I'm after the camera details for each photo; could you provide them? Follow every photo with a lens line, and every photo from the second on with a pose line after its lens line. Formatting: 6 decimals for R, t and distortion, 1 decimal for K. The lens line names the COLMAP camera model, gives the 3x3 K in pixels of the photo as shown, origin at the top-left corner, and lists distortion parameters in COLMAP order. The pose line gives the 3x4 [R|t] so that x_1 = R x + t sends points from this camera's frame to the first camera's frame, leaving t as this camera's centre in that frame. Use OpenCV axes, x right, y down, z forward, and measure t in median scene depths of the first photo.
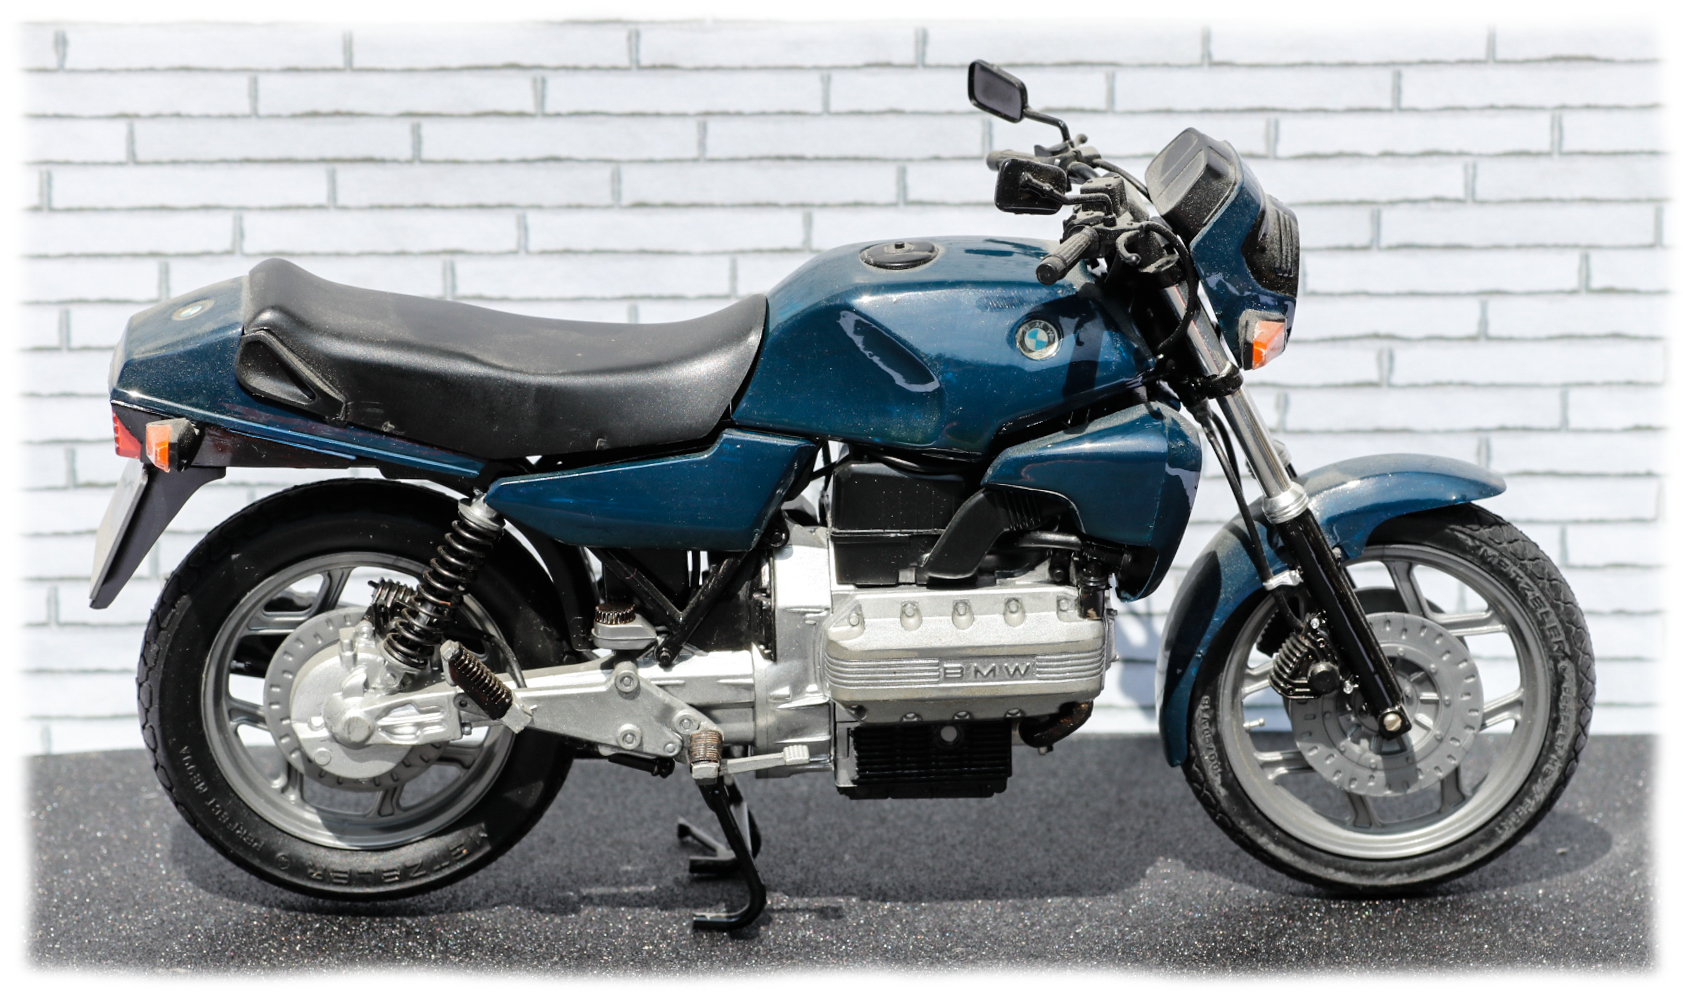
lens RADIAL K [[7978.1, 0, 885.6], [0, 7978.1, 536.2], [0, 0, 1]] dist [0.281958, -1.962895]
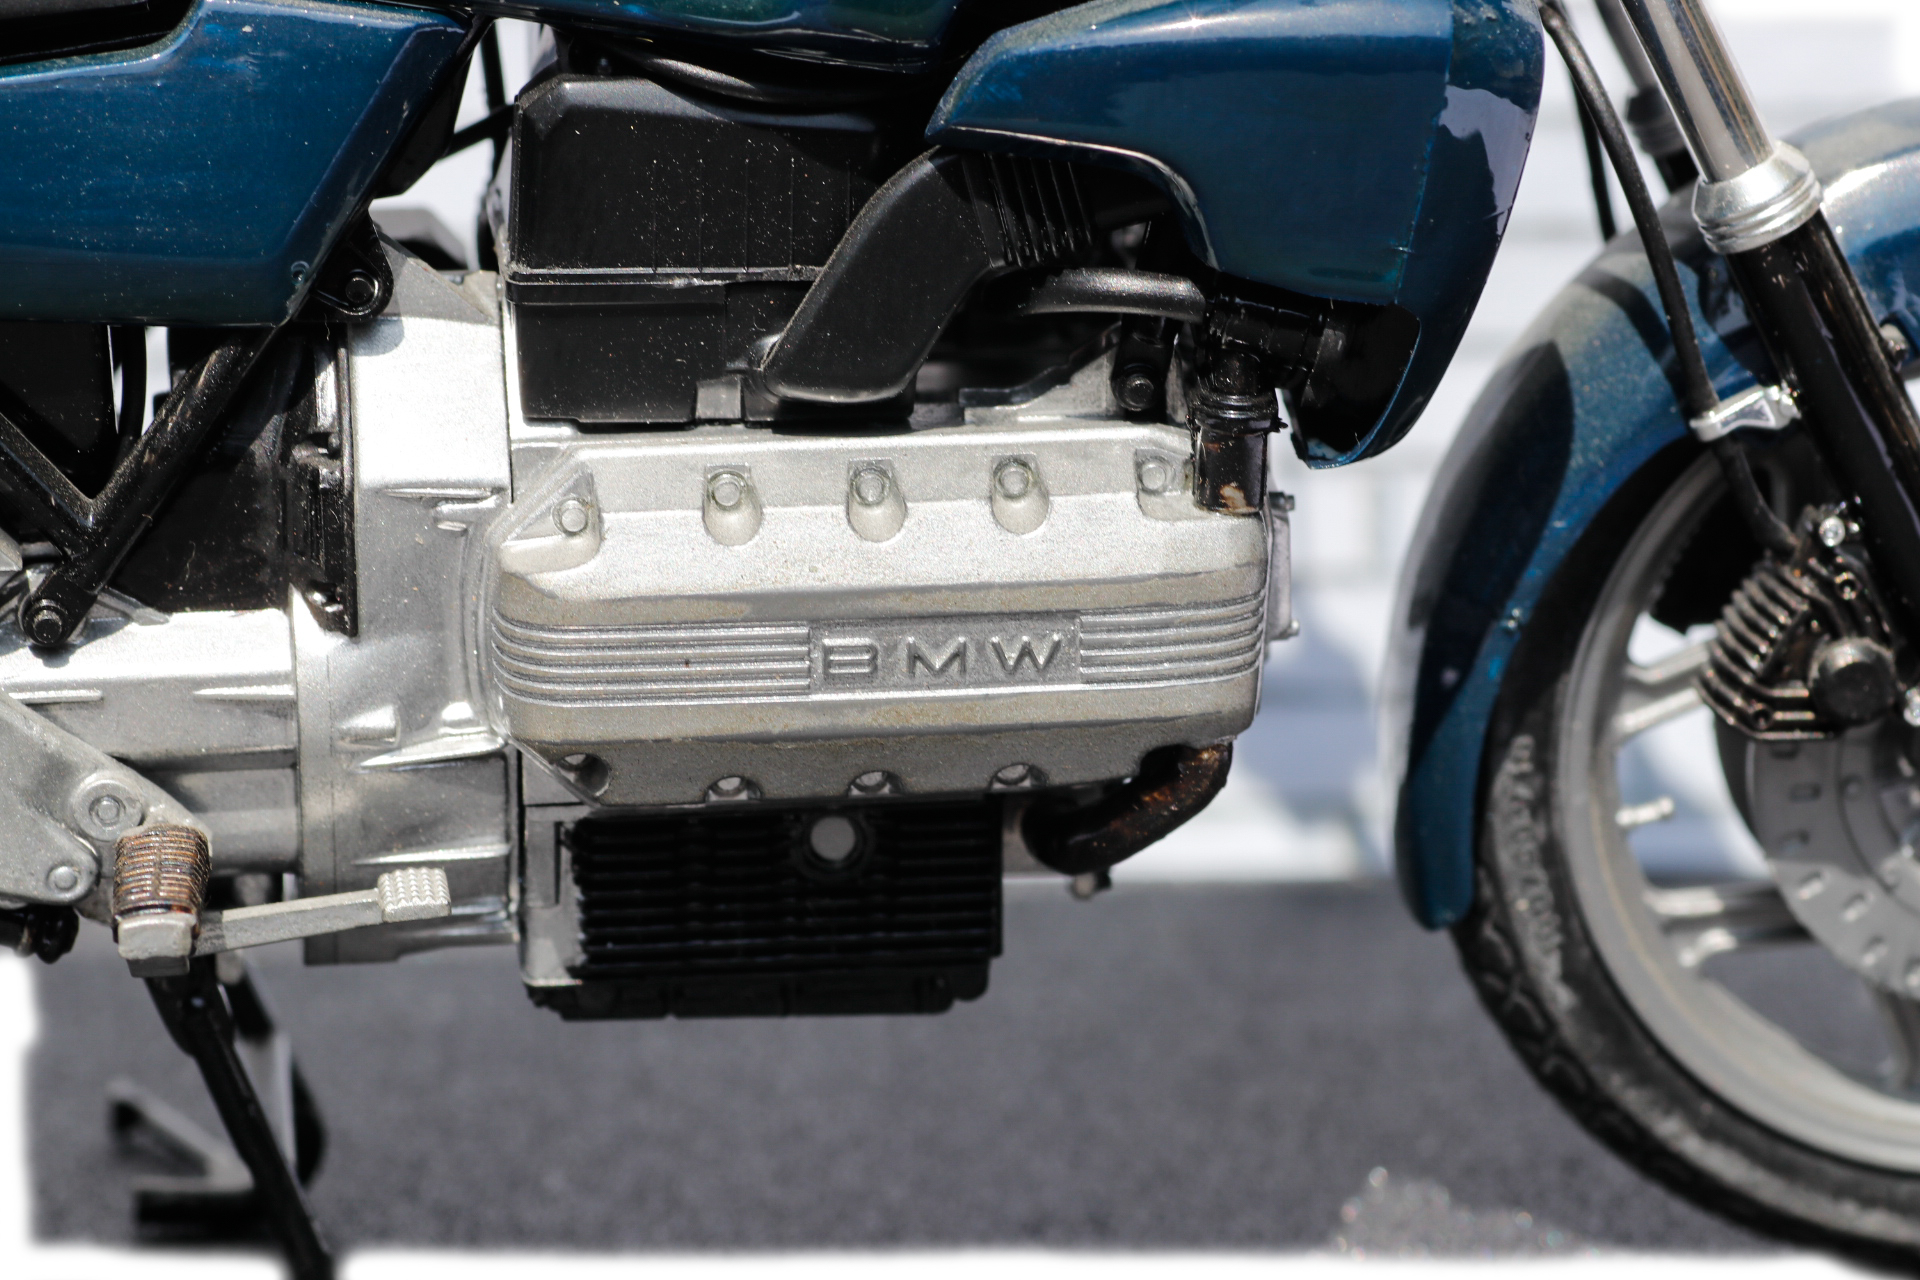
lens RADIAL K [[9352.4, 0, 960.0], [0, 9352.4, 640.0], [0, 0, 1]] dist [0.353806, -14.514039]
pose [[0.999184, -0.003508, 0.040237, -0.003425], [0.004332, 0.999782, -0.020415, 0.024020], [-0.040157, 0.020572, 0.998982, 0.561322]]
